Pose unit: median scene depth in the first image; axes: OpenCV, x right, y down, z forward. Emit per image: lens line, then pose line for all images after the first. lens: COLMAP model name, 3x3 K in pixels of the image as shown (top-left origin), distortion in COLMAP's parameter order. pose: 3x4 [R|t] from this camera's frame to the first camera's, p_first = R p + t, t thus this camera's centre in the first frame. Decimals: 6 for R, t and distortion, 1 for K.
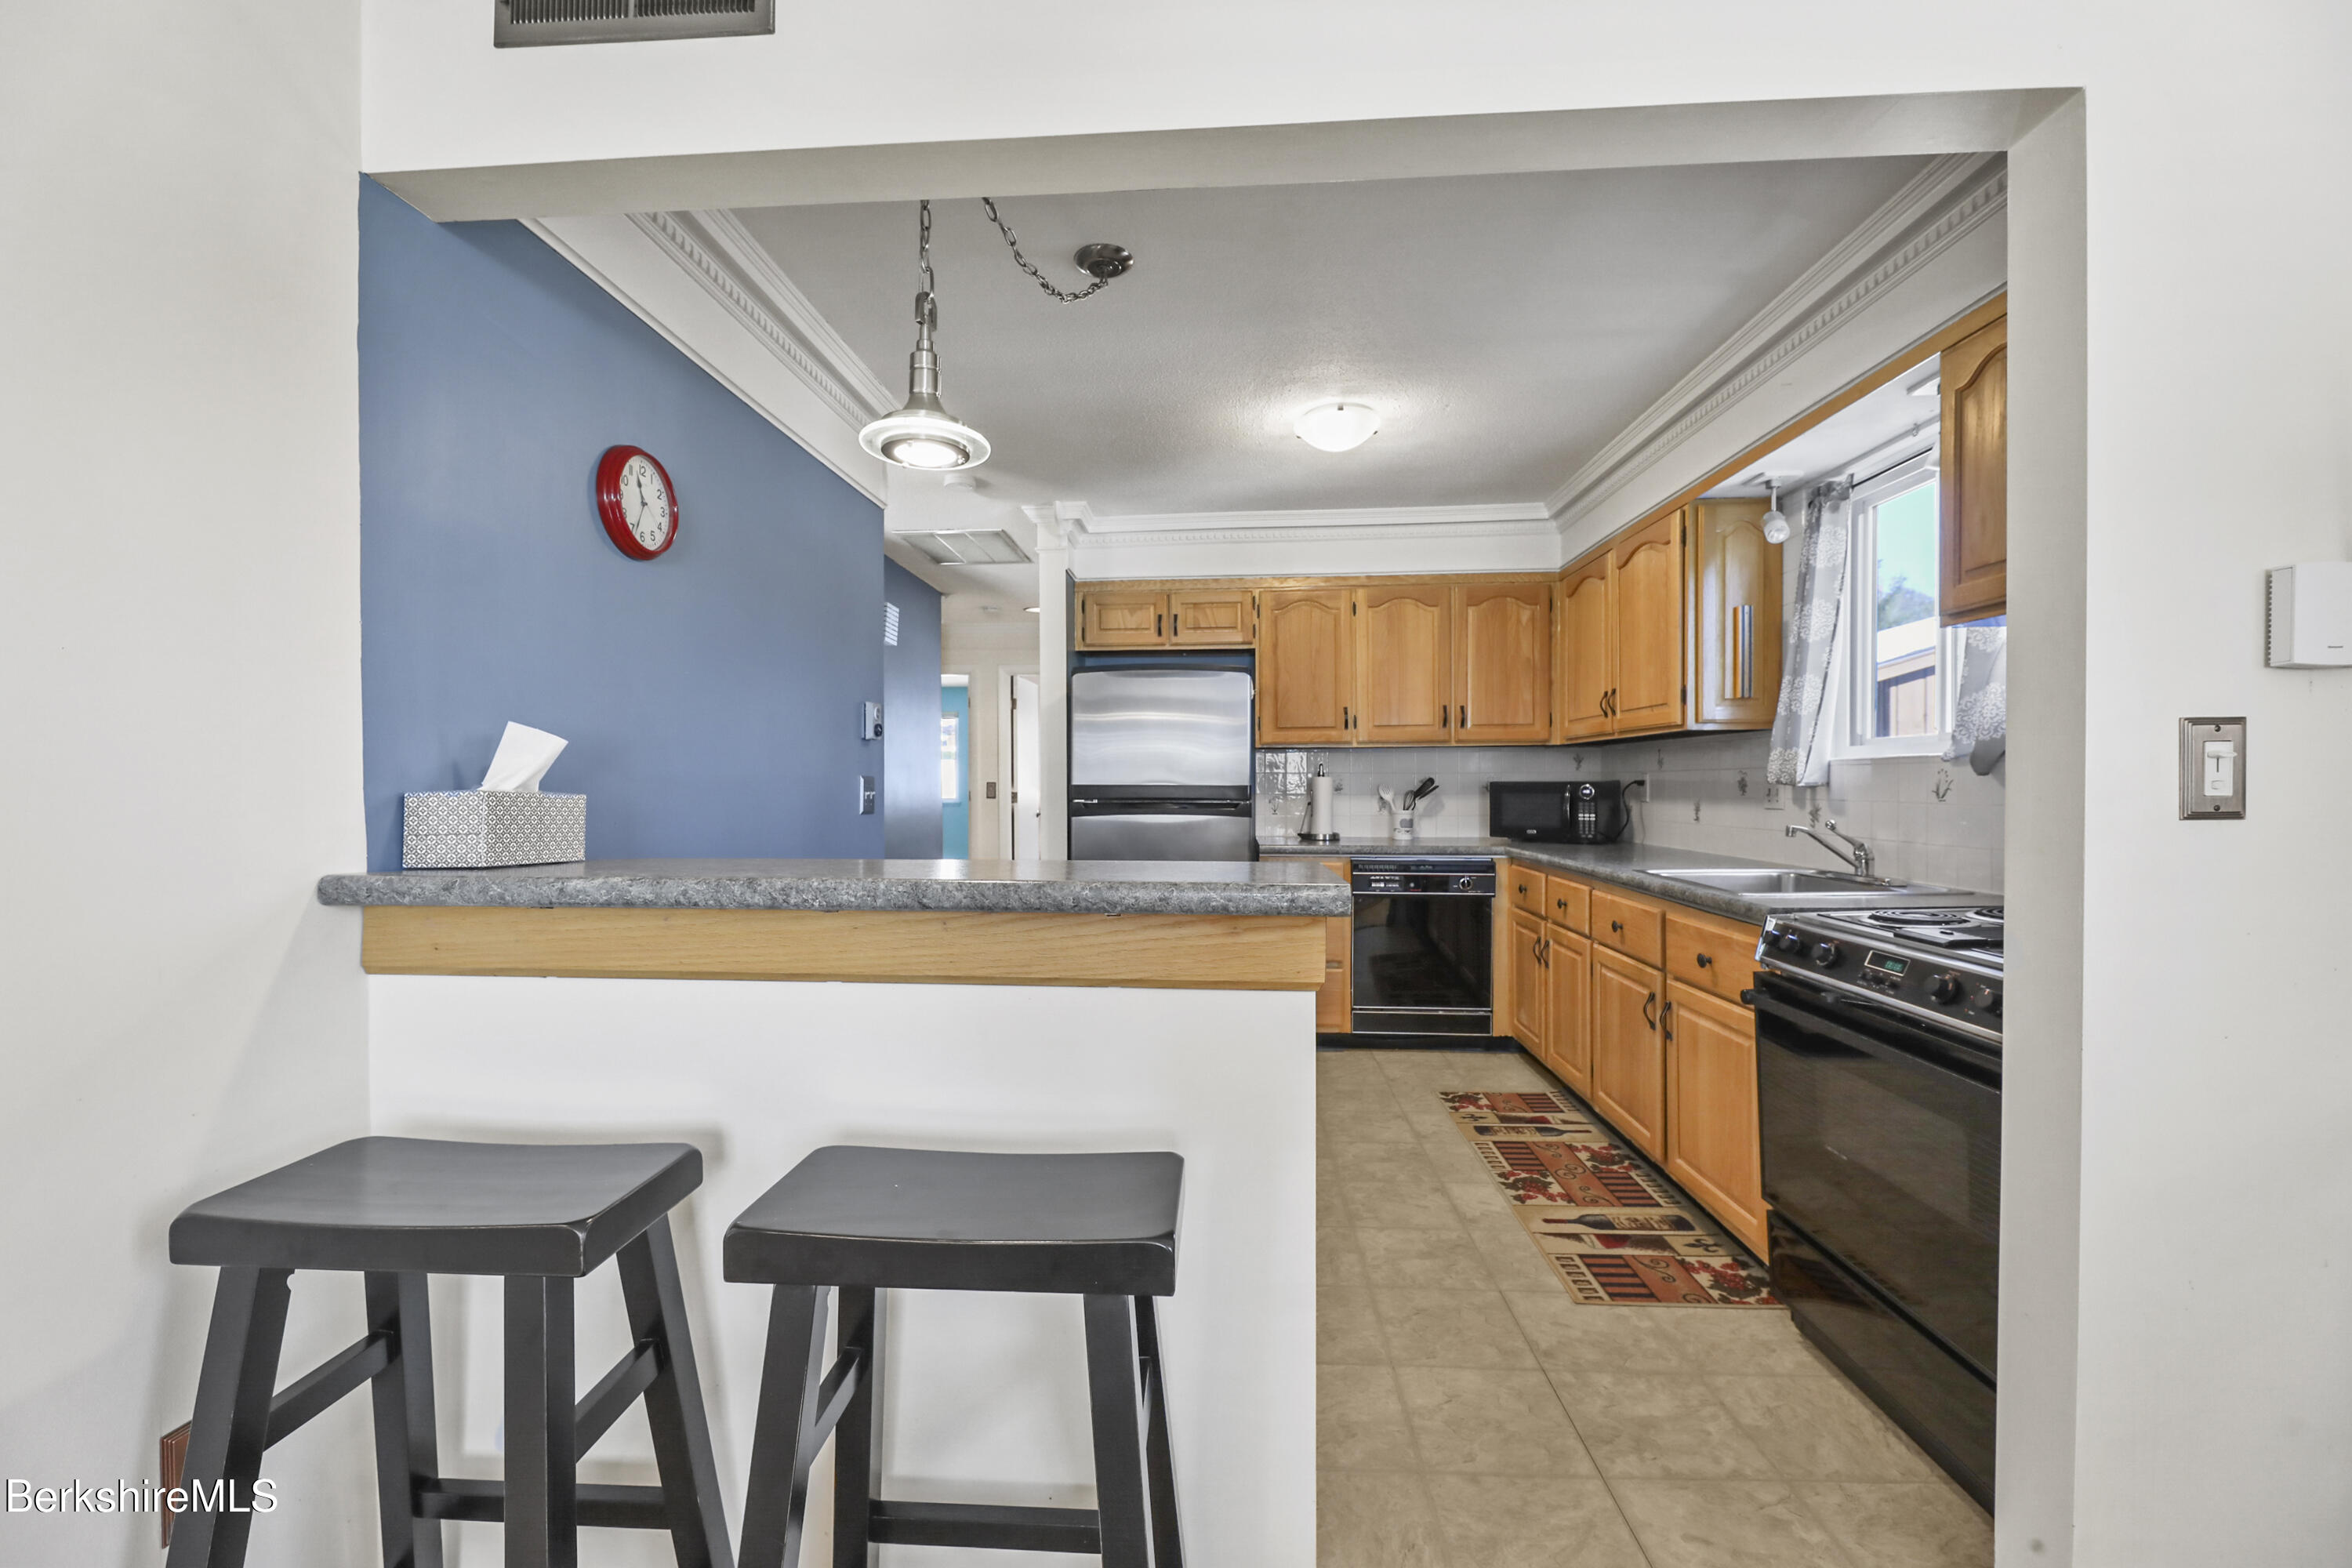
lens RADIAL K [[945.6, 0, 1162.9], [0, 945.6, 790.4], [0, 0, 1]] dist [-0.003367, -0.000349]
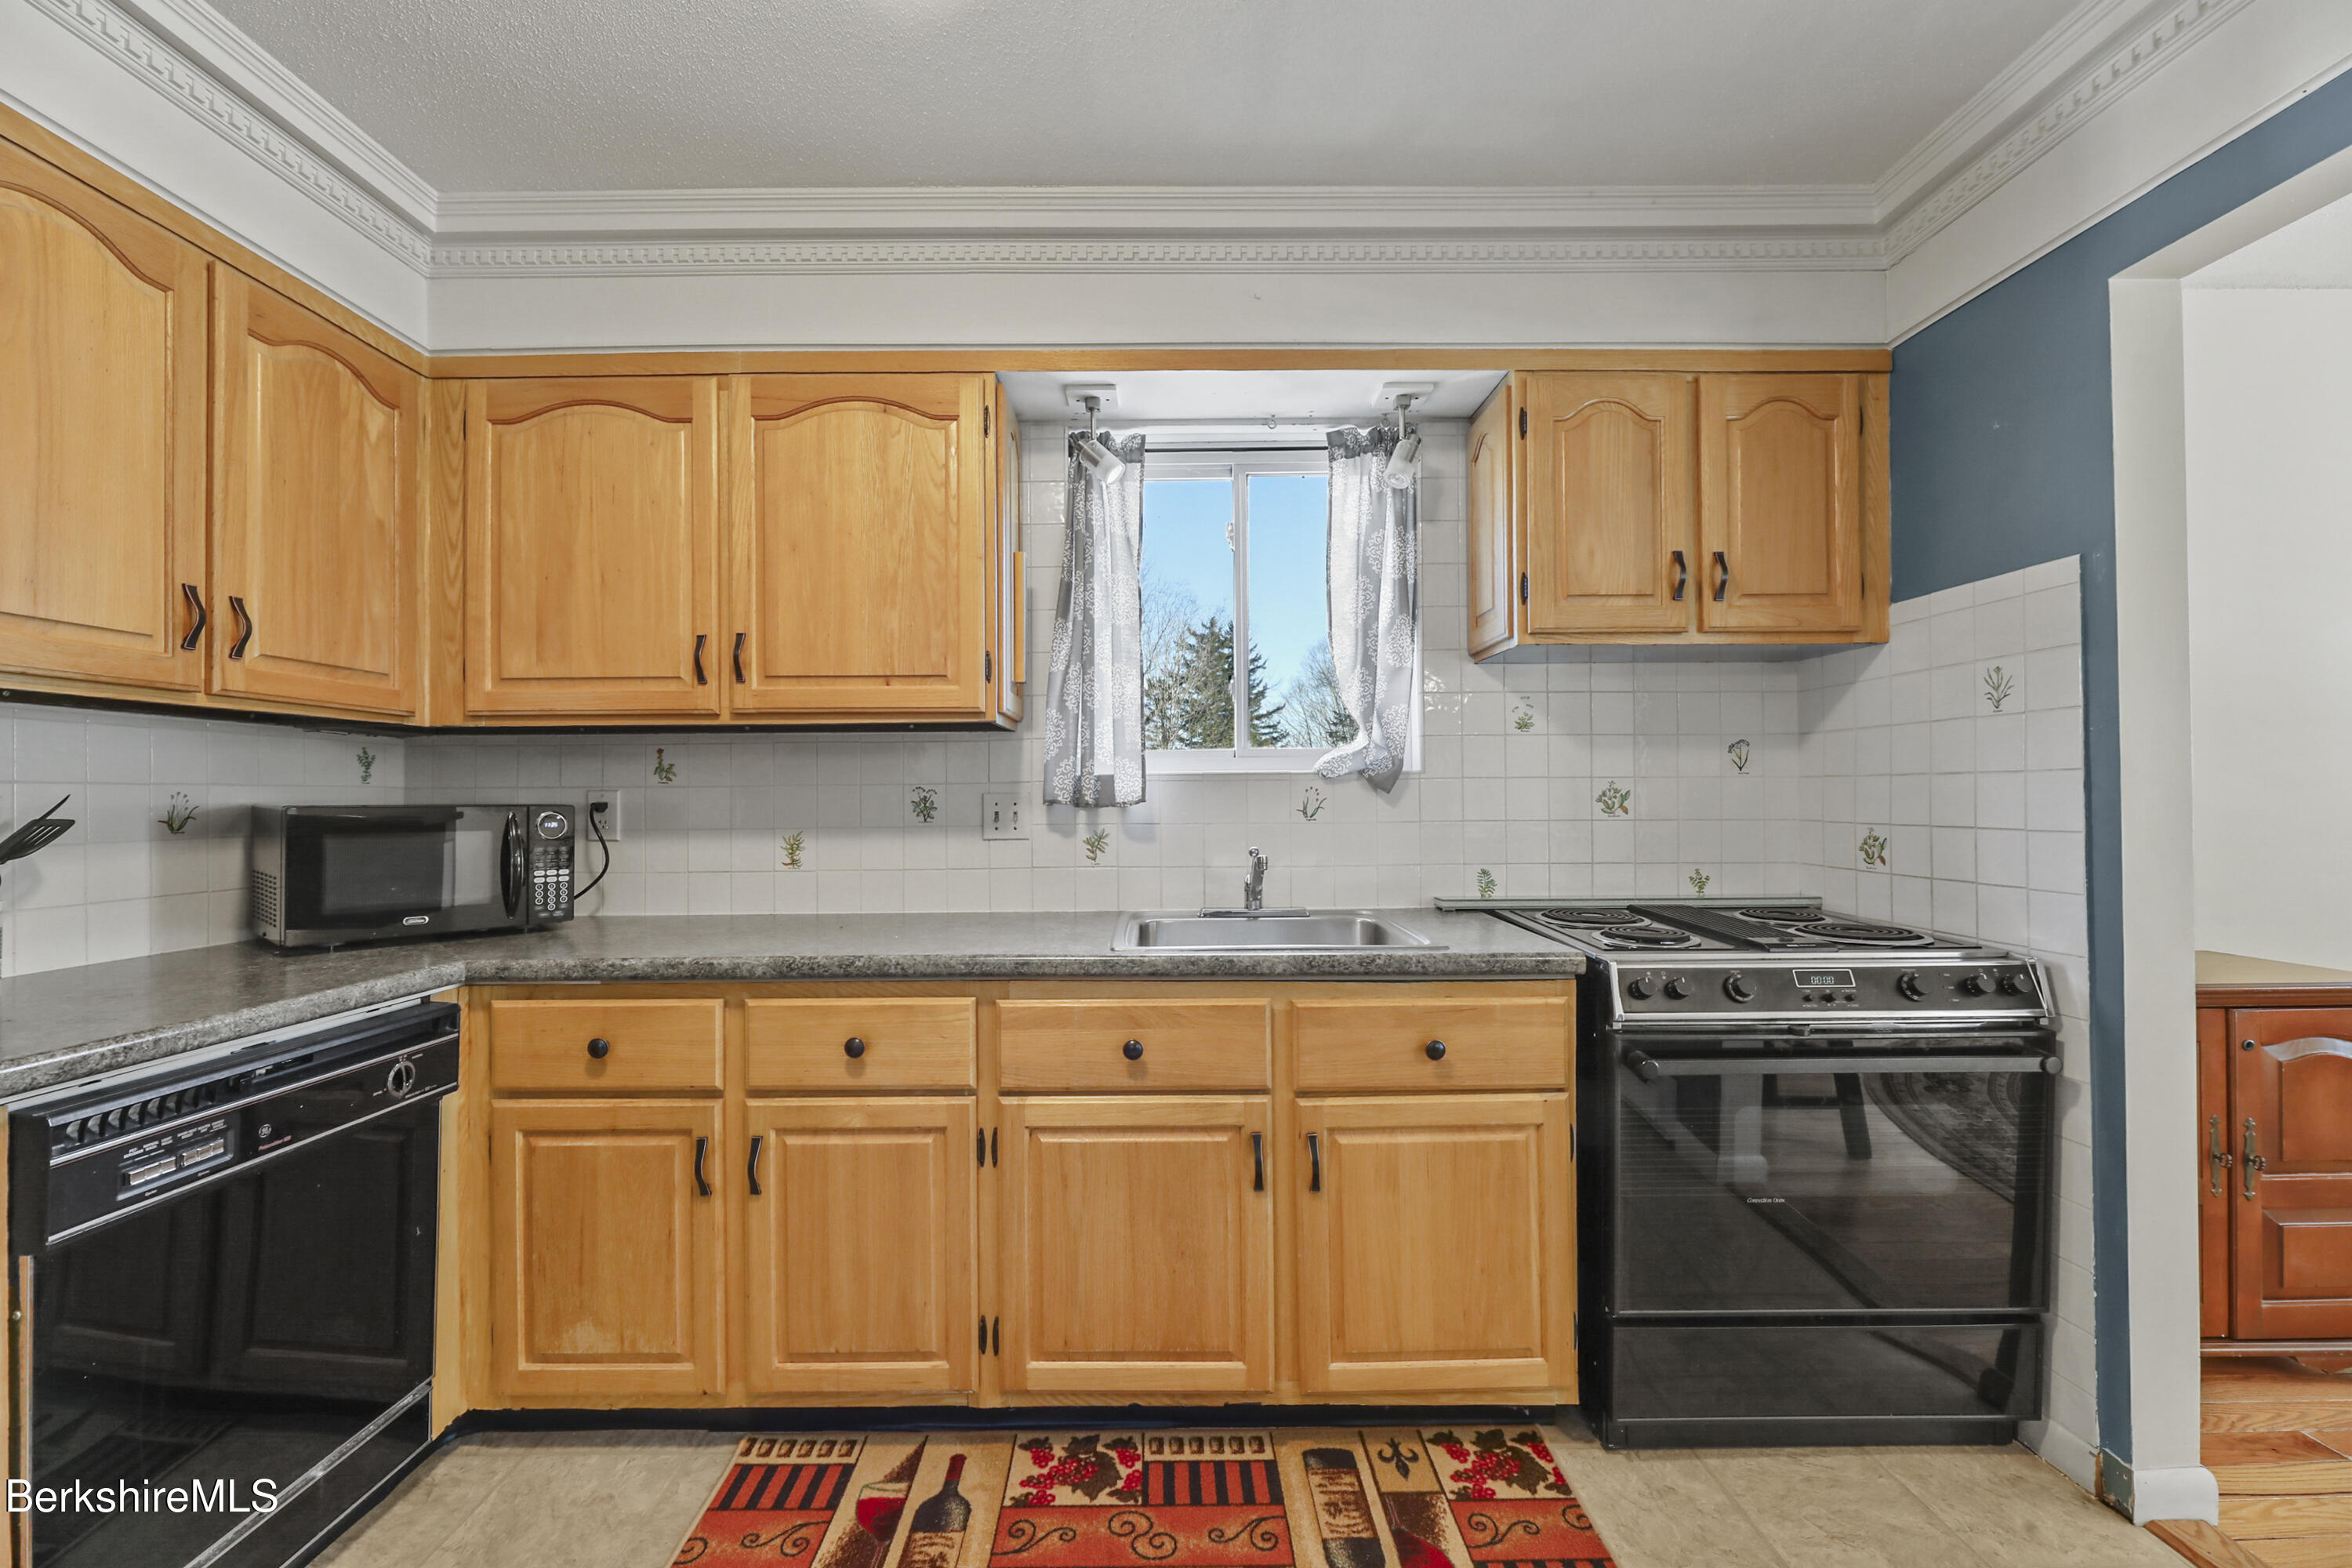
lens RADIAL K [[945.6, 0, 1162.9], [0, 945.6, 790.4], [0, 0, 1]] dist [-0.003367, -0.000349]
pose [[-0.064818, 0.012364, 0.997821, -0.092271], [0.016178, 0.999805, -0.011338, -0.007809], [-0.997766, 0.015408, -0.065005, 0.904194]]
